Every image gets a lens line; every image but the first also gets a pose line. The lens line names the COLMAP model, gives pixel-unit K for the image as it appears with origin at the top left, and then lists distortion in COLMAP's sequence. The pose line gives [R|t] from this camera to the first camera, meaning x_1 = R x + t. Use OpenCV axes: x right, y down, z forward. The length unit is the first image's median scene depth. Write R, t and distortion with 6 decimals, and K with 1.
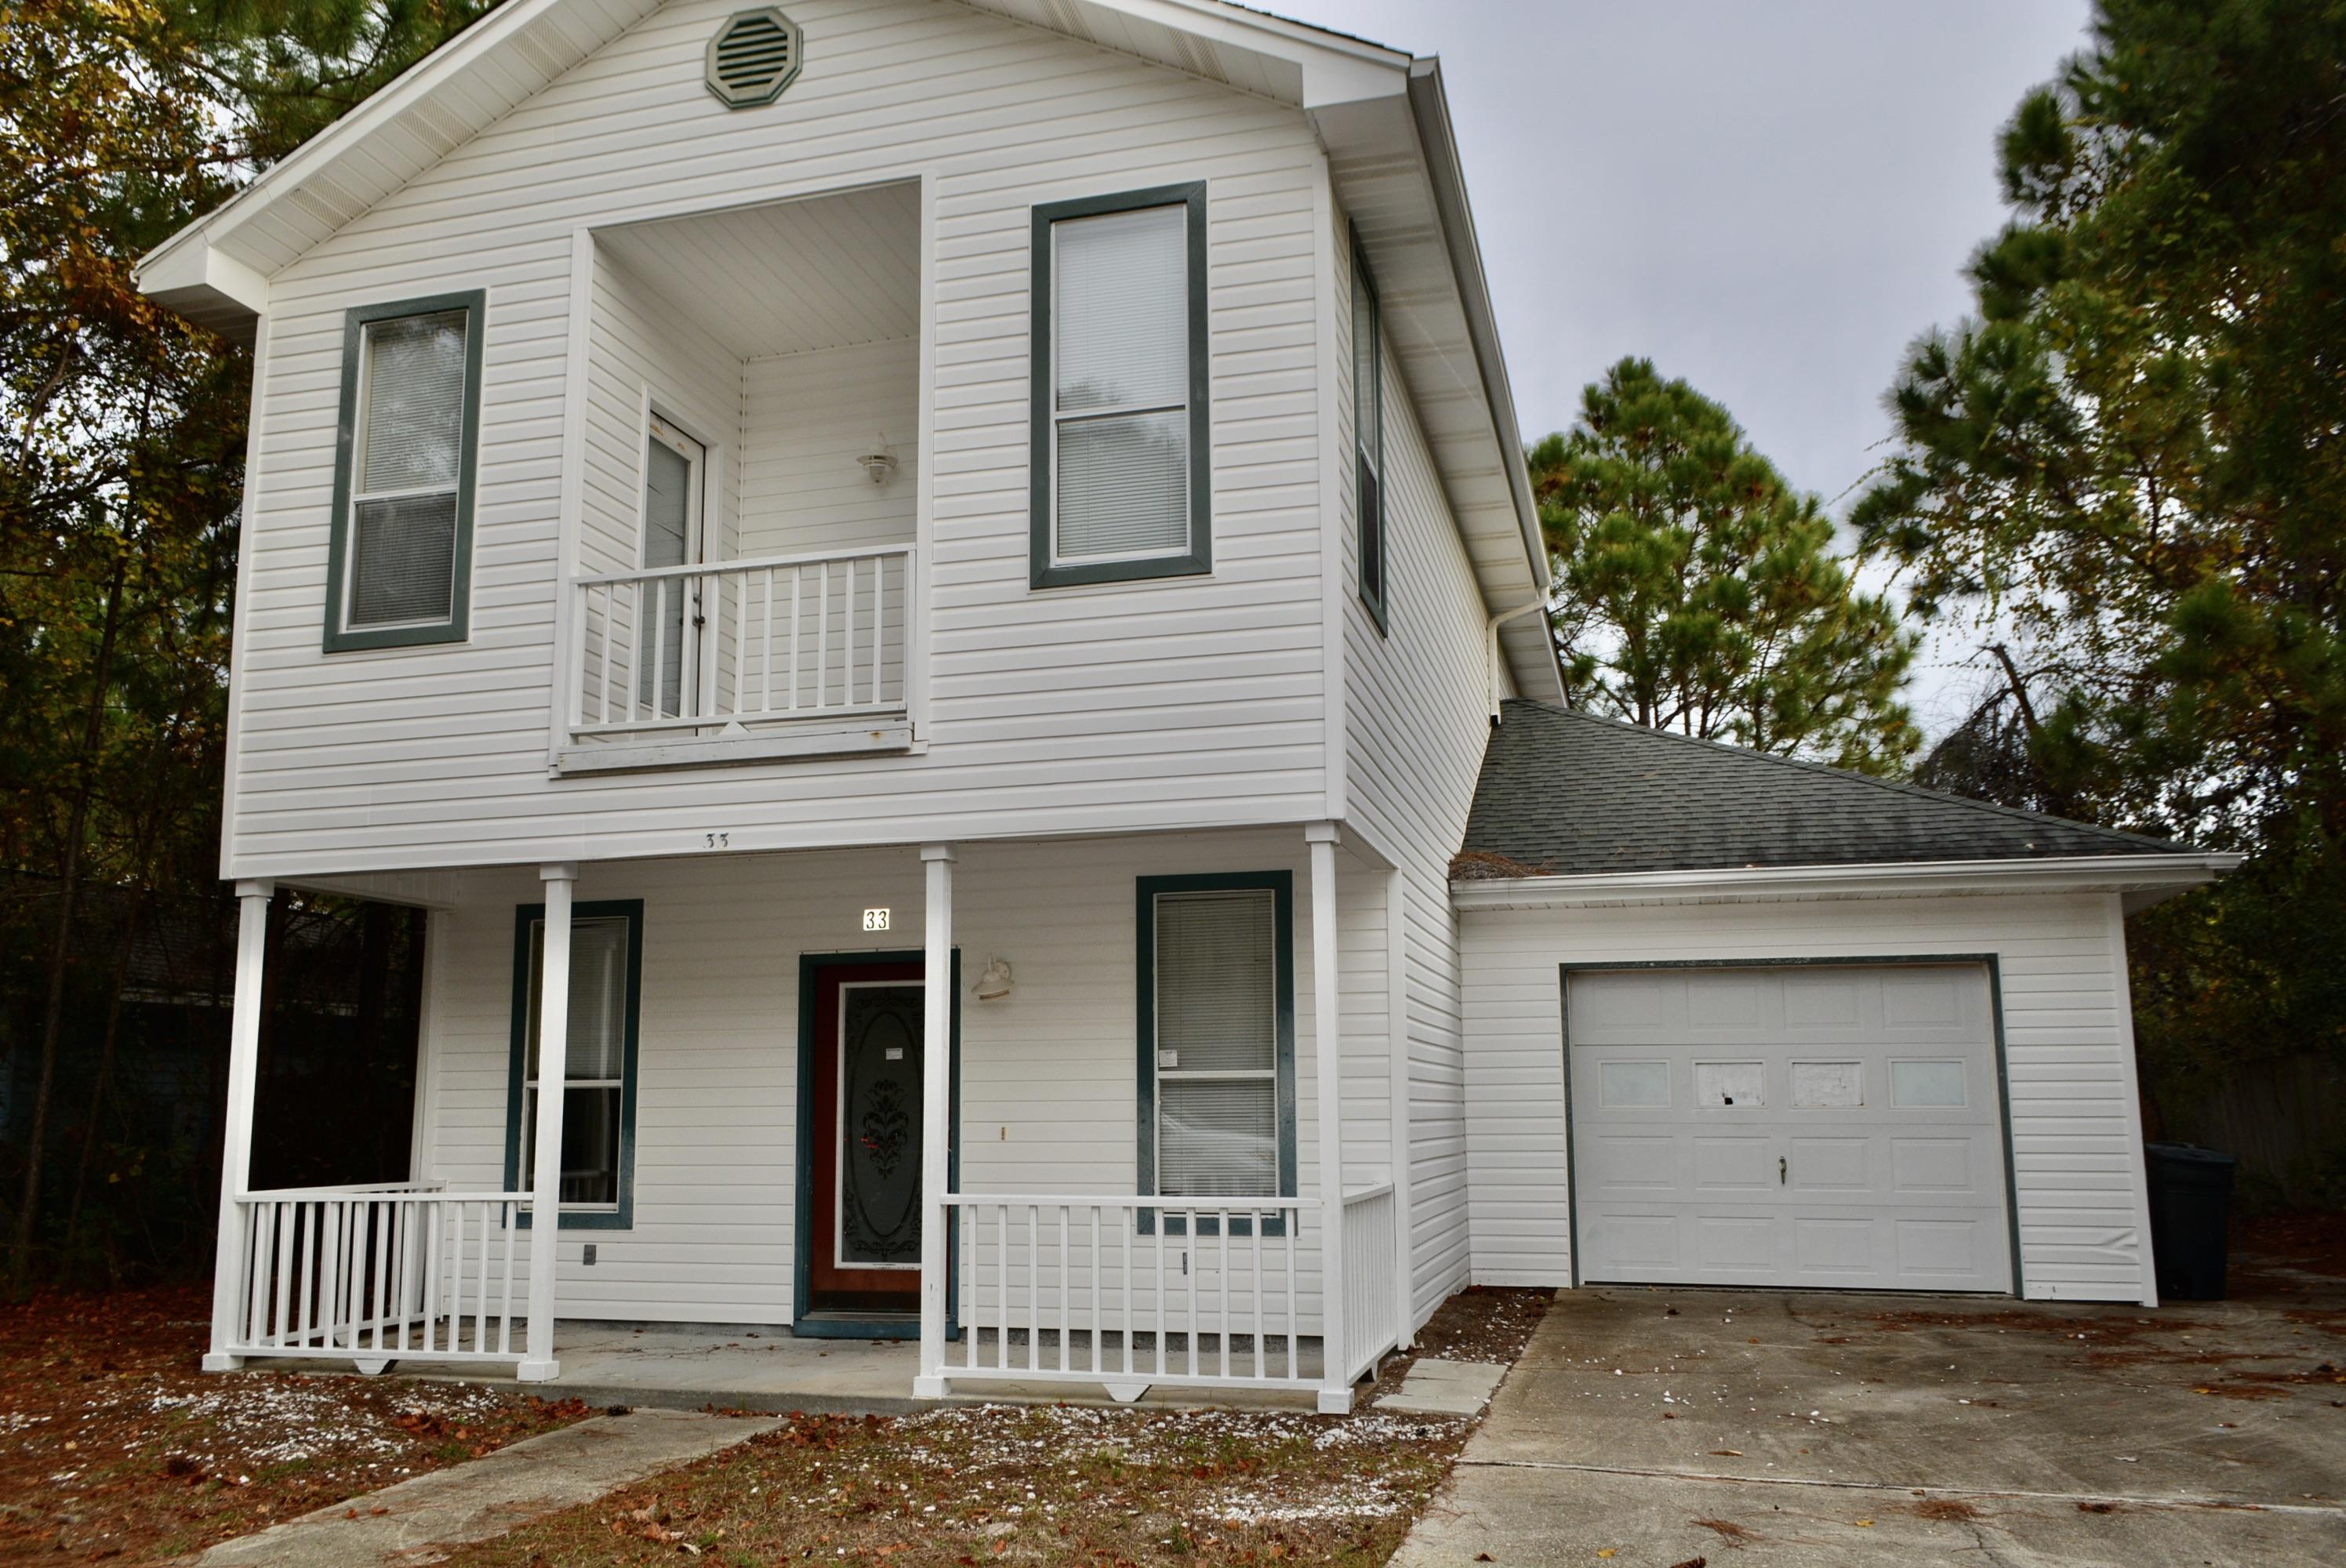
lens RADIAL K [[1849.7, 0, 1146.9], [0, 1849.7, 802.5], [0, 0, 1]] dist [-0.015913, 0.011692]
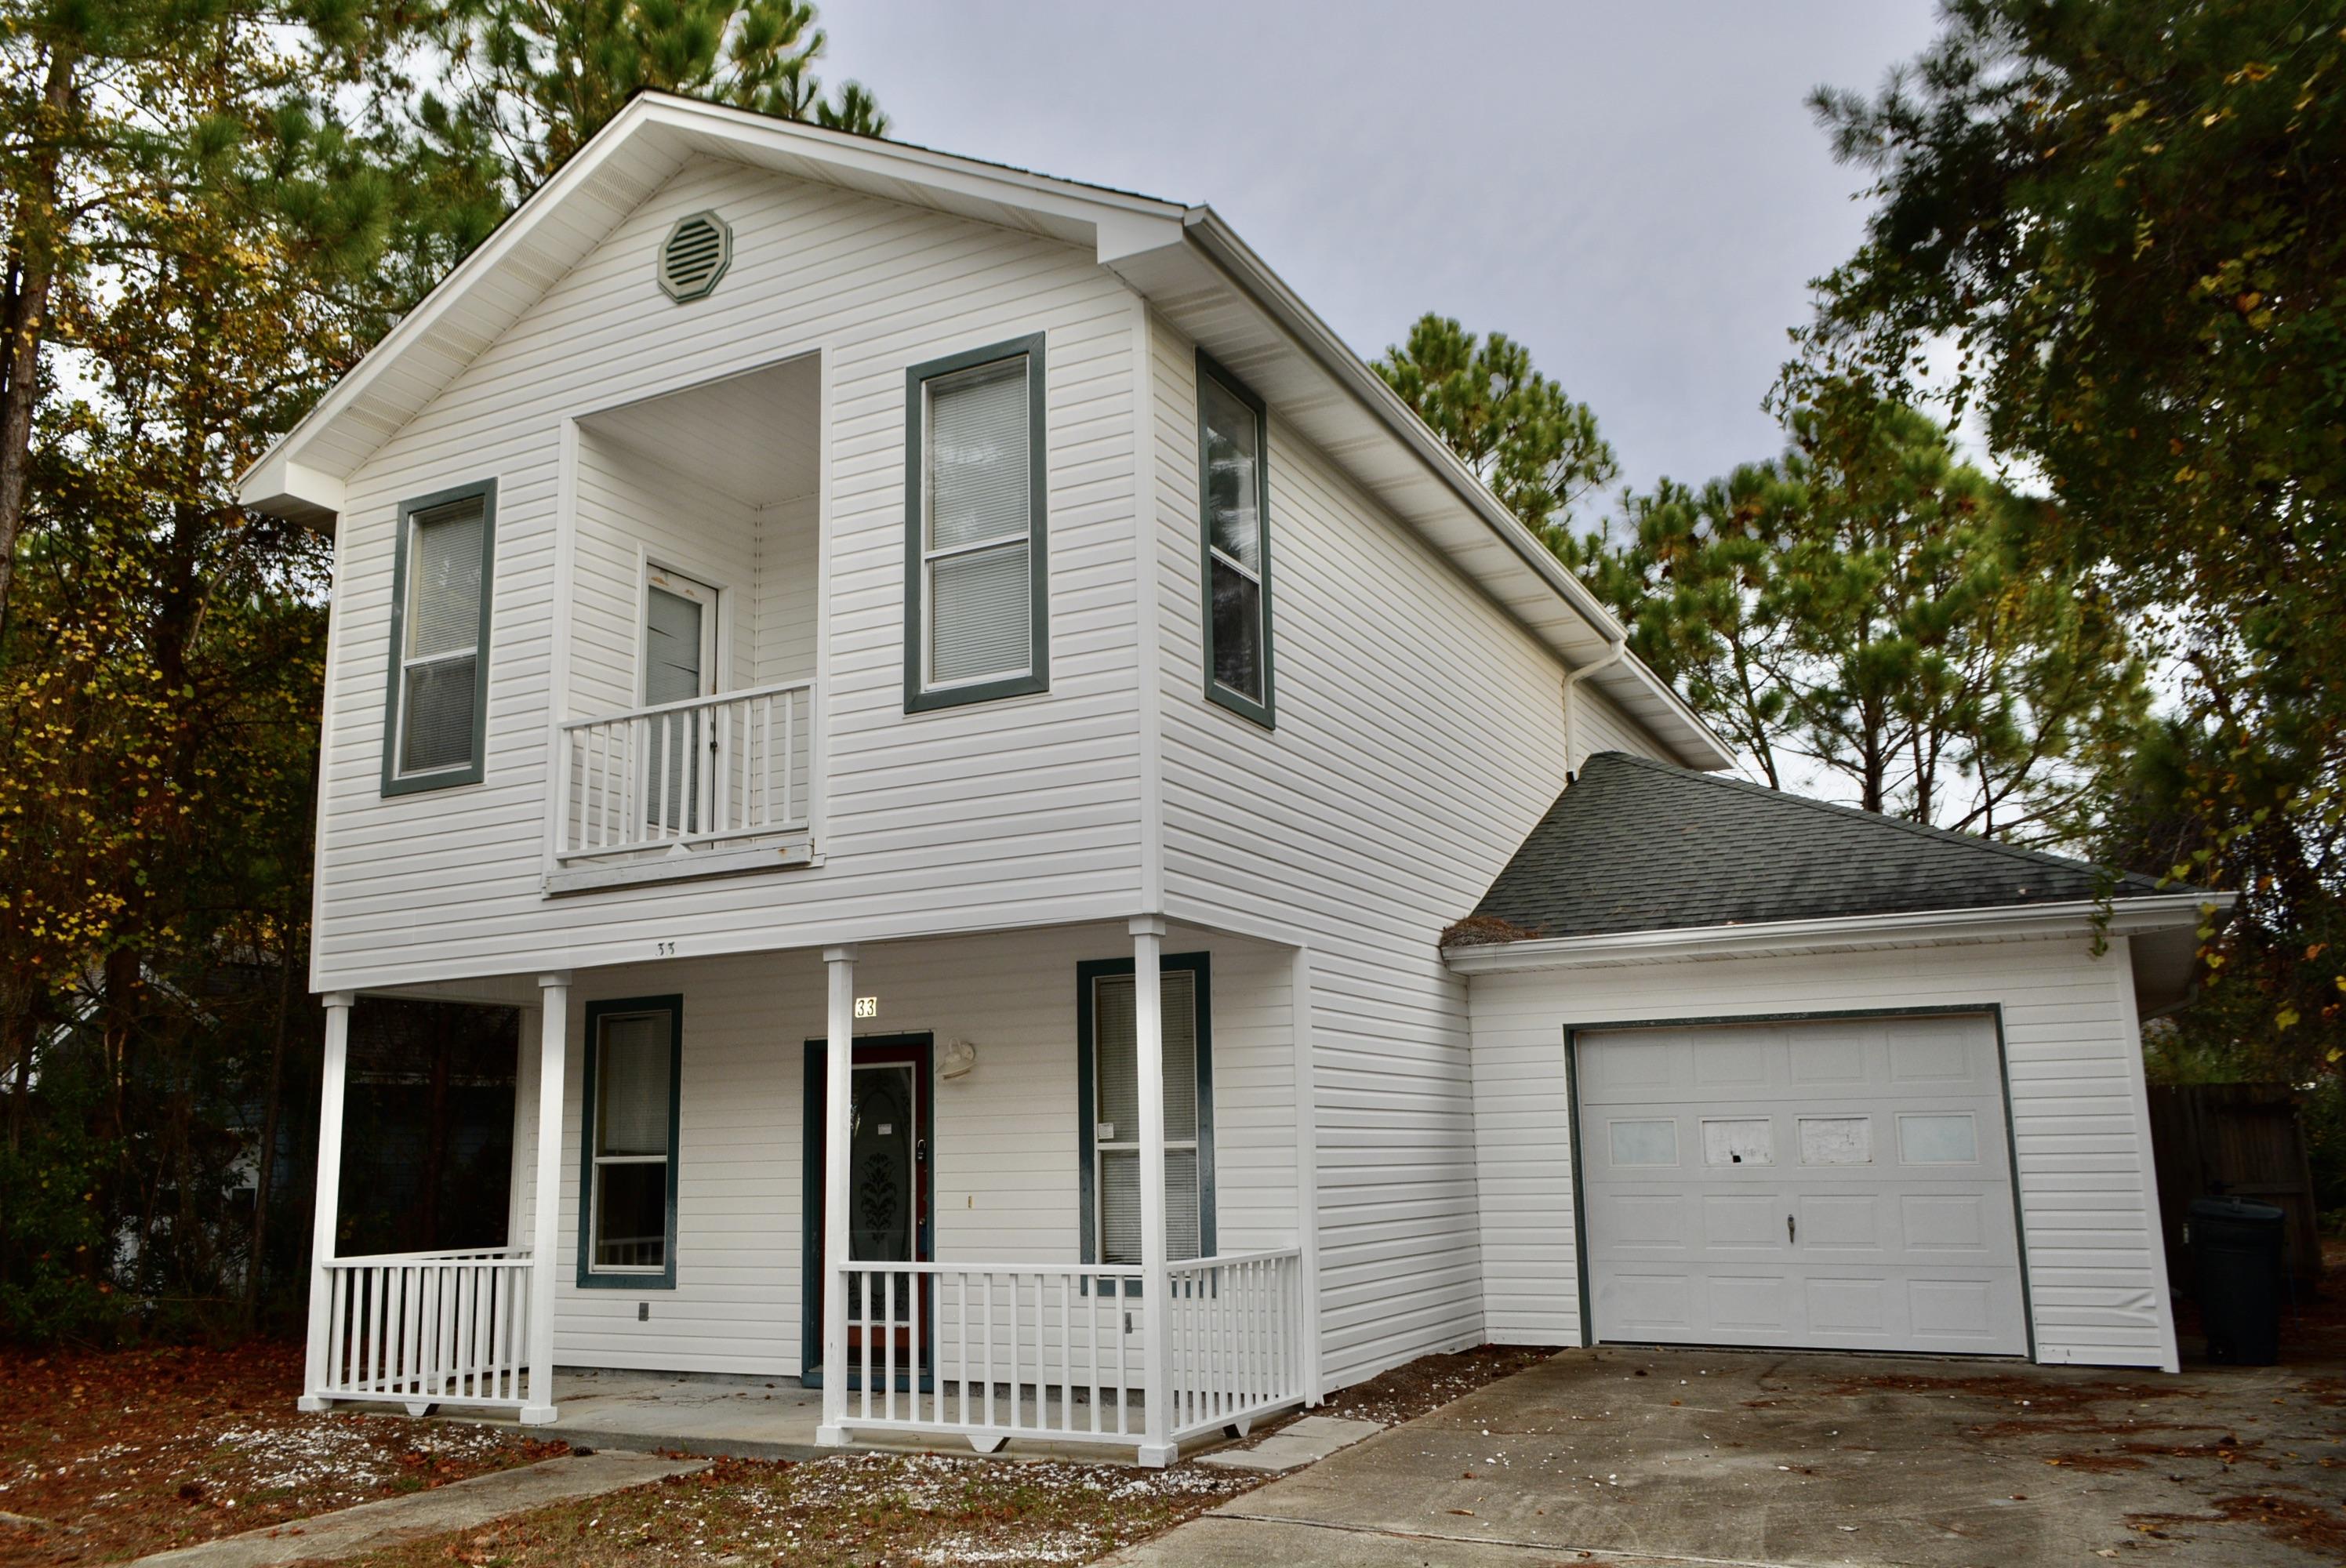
lens RADIAL K [[1849.7, 0, 1146.9], [0, 1849.7, 802.5], [0, 0, 1]] dist [-0.015913, 0.011692]
pose [[0.977384, -0.053041, -0.204714, 0.268080], [0.048201, 0.998429, -0.028561, -0.020554], [0.205907, 0.018047, 0.978405, -0.050188]]
